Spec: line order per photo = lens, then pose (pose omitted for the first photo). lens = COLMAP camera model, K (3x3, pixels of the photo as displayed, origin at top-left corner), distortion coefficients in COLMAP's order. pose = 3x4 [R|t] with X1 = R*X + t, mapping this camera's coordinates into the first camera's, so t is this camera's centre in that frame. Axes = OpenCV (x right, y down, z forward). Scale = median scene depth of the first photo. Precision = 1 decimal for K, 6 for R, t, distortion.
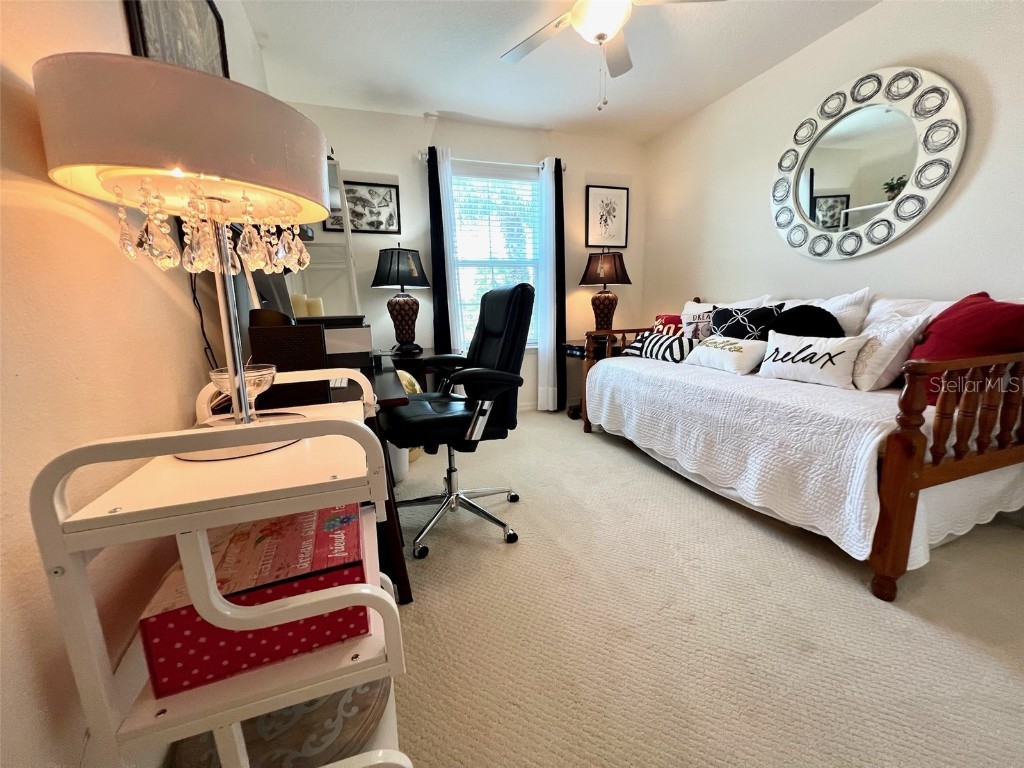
lens RADIAL K [[411.4, 0, 513.4], [0, 411.4, 383.6], [0, 0, 1]] dist [-0.002376, 0.000059]
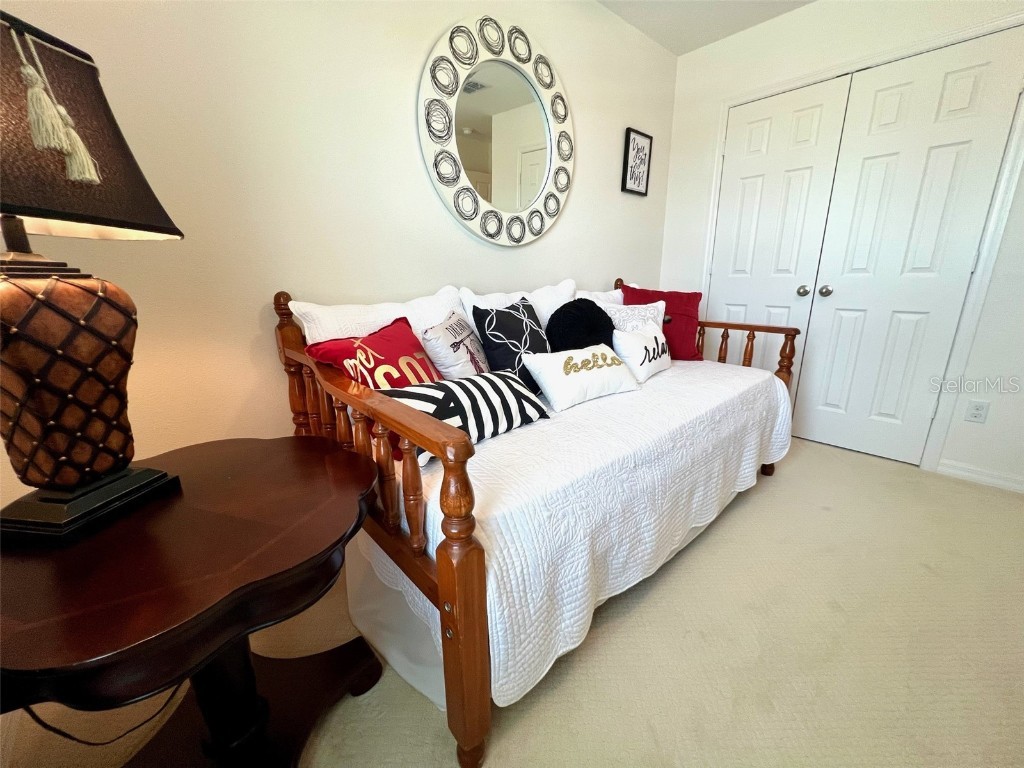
lens RADIAL K [[411.4, 0, 514.0], [0, 411.4, 385.3], [0, 0, 1]] dist [-0.002376, 0.000059]
pose [[-0.390929, -0.214243, 0.895139, -0.055138], [0.190950, 0.932496, 0.306576, -0.296311], [-0.900396, 0.290776, -0.323630, 1.380880]]
